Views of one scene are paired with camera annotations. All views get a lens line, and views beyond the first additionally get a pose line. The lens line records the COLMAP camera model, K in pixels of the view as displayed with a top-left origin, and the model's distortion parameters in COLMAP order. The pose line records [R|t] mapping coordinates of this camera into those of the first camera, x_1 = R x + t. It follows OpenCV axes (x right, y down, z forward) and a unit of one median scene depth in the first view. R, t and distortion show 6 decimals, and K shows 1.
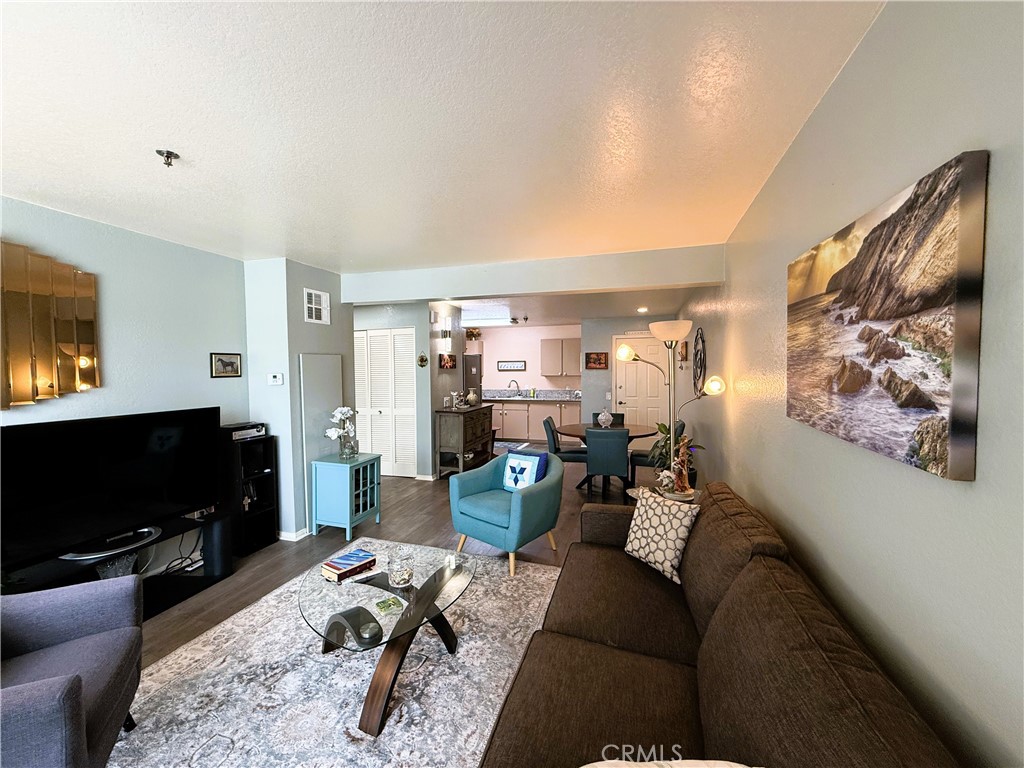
lens RADIAL K [[407.2, 0, 513.4], [0, 407.2, 382.6], [0, 0, 1]] dist [-0.001063, 0.000470]
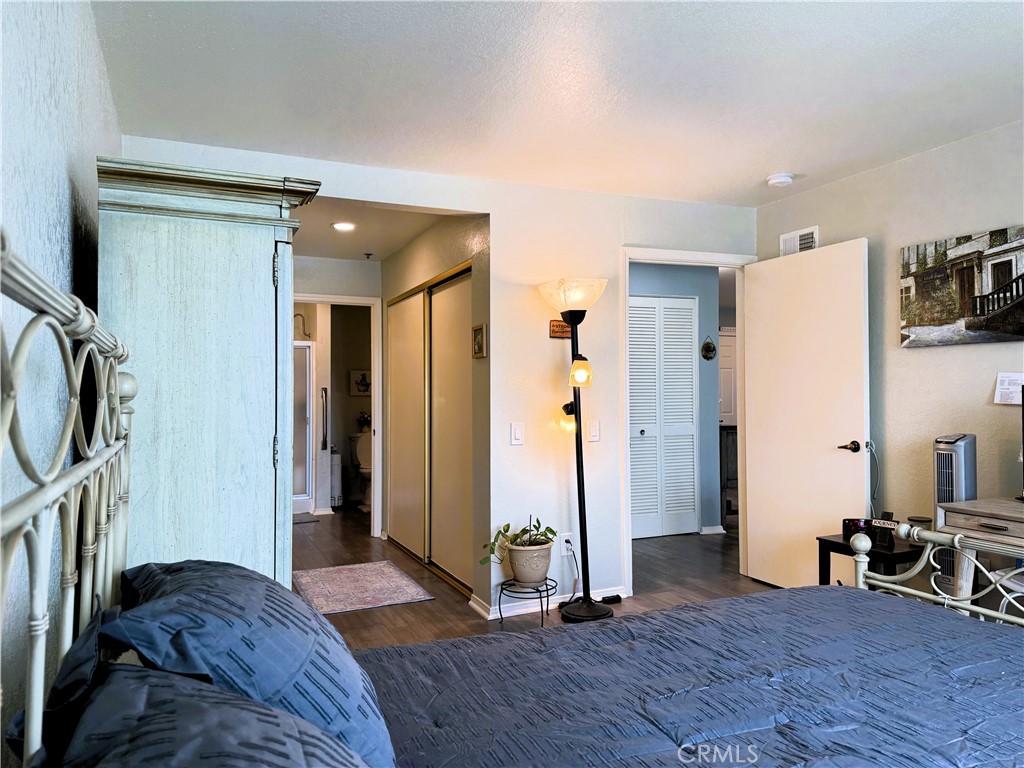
lens RADIAL K [[722.5, 0, 512.1], [0, 722.5, 391.1], [0, 0, 1]] dist [0.039151, -0.048714]
pose [[0.755611, 0.011986, 0.654910, -2.419291], [0.019896, 0.998951, -0.041238, 0.104372], [-0.654718, 0.044190, 0.754580, 0.654365]]
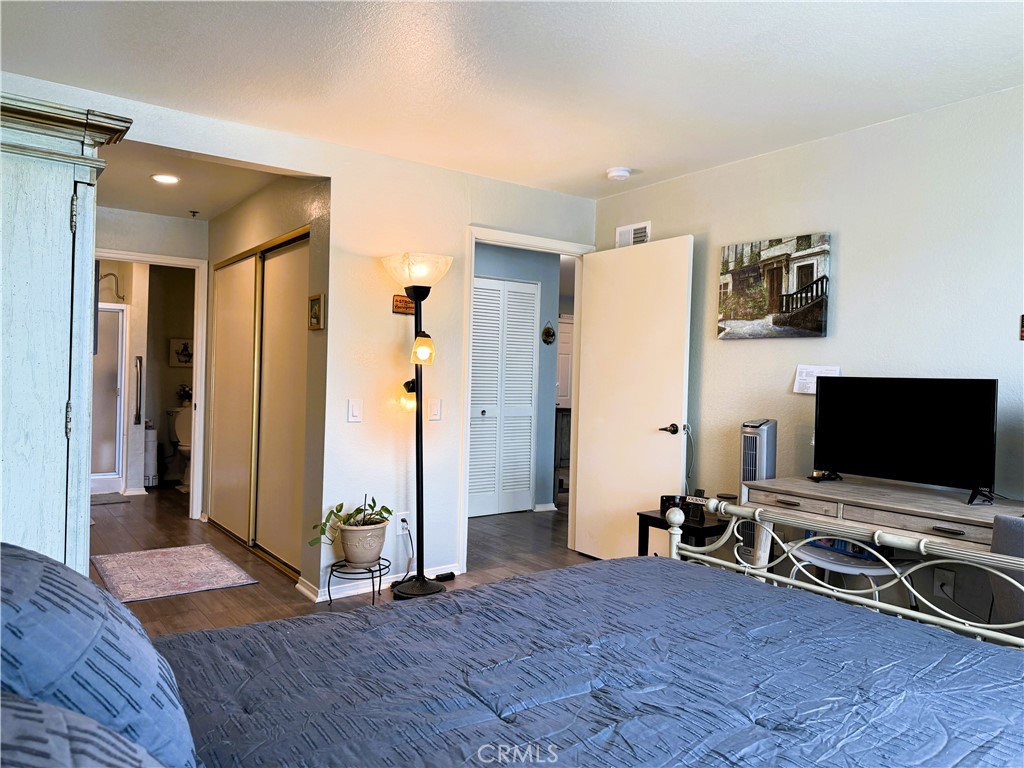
lens RADIAL K [[722.5, 0, 510.7], [0, 722.5, 390.4], [0, 0, 1]] dist [0.039151, -0.048714]
pose [[0.599338, 0.017296, 0.800309, -2.399847], [-0.007224, 0.999843, -0.016199, 0.114526], [-0.800463, 0.003928, 0.599369, 0.659670]]
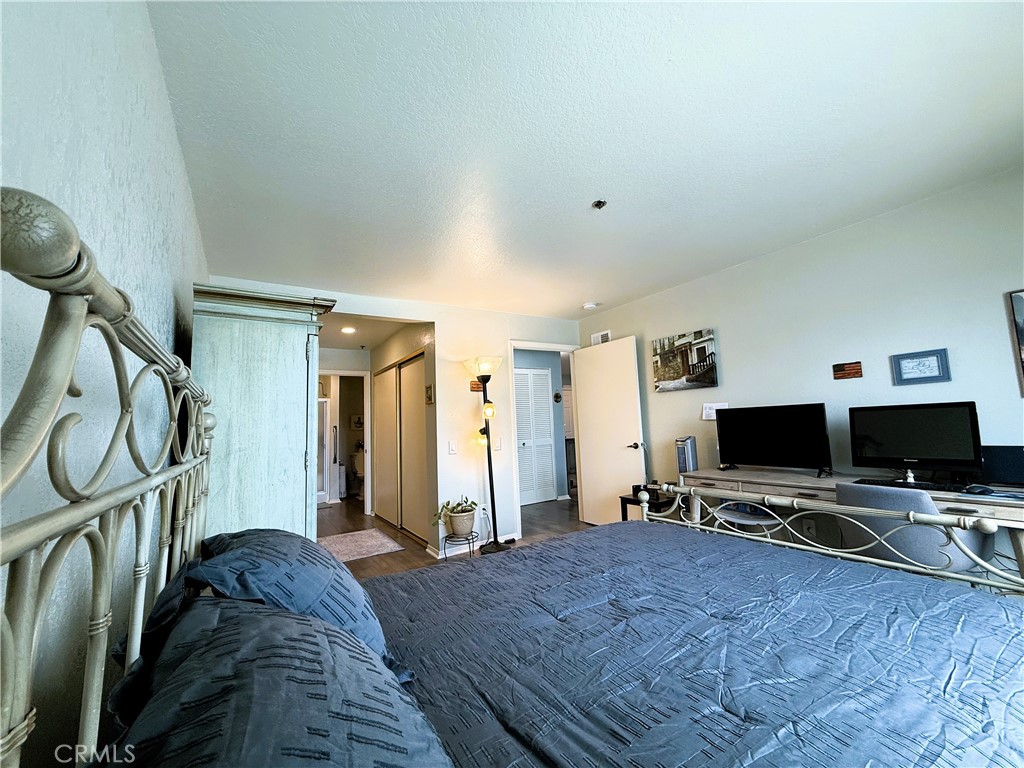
lens RADIAL K [[407.2, 0, 508.7], [0, 407.2, 387.0], [0, 0, 1]] dist [-0.001063, 0.000470]
pose [[0.650260, 0.058720, 0.757439, -2.418315], [0.060522, 0.989836, -0.128694, 0.121013], [-0.757297, 0.129526, 0.640097, 0.669583]]
